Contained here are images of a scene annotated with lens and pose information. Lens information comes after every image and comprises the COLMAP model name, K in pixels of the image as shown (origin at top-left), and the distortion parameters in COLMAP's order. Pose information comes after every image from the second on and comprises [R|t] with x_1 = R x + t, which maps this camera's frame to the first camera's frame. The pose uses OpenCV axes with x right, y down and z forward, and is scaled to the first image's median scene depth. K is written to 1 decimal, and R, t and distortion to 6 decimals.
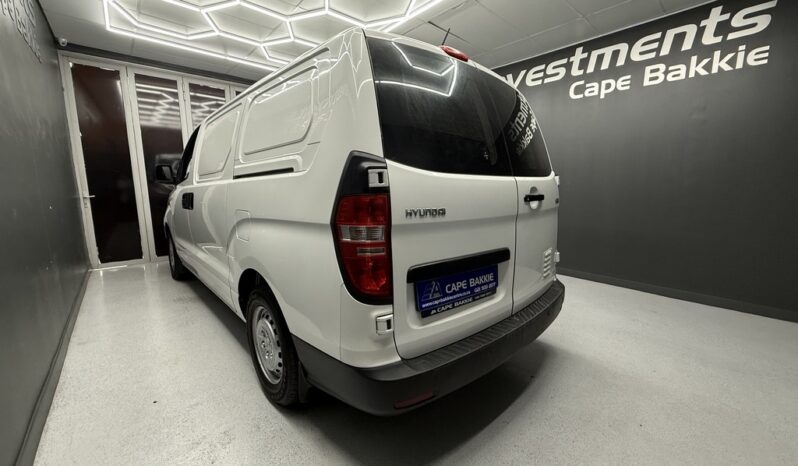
lens RADIAL K [[317.3, 0, 399.0], [0, 317.3, 233.0], [0, 0, 1]] dist [-0.001987, 0.000213]
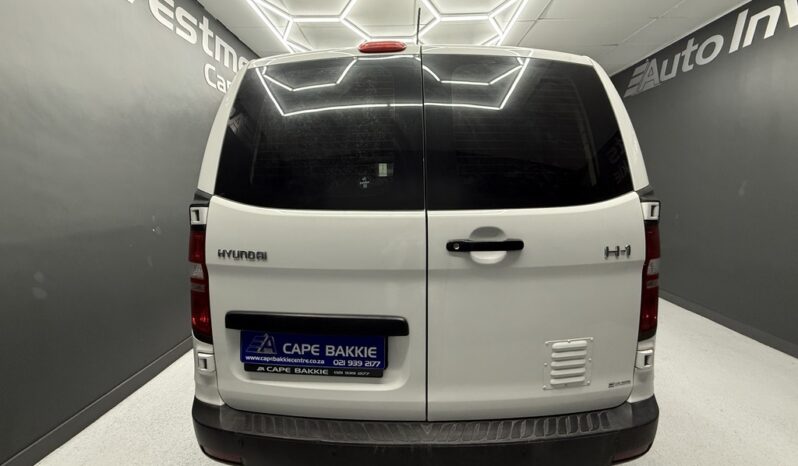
lens RADIAL K [[317.3, 0, 399.0], [0, 317.3, 233.0], [0, 0, 1]] dist [-0.001987, 0.000213]
pose [[0.733427, 0.090053, -0.673777, 0.859800], [-0.096179, 0.994962, 0.028287, -0.165242], [0.672930, 0.044057, 0.738393, 0.554438]]
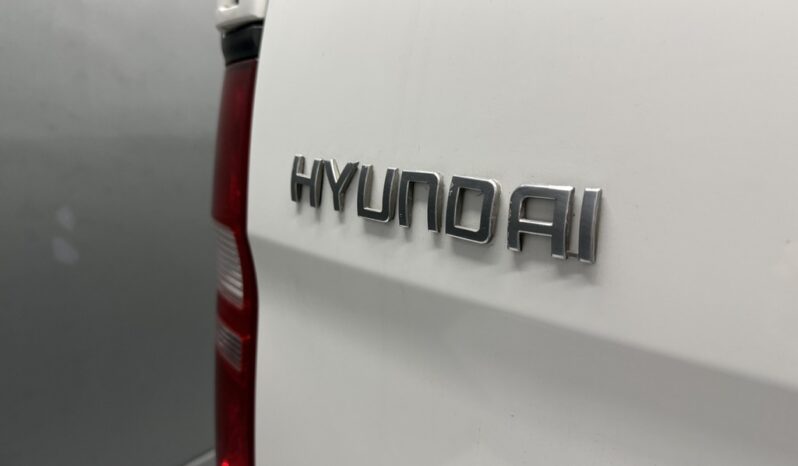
lens RADIAL K [[582.3, 0, 399.0], [0, 582.3, 233.0], [0, 0, 1]] dist [-0.000184, -0.000046]
pose [[0.247175, 0.187718, -0.950614, 0.259983], [-0.171691, 0.974016, 0.147697, -0.073078], [0.953639, 0.126705, 0.272982, 0.810186]]
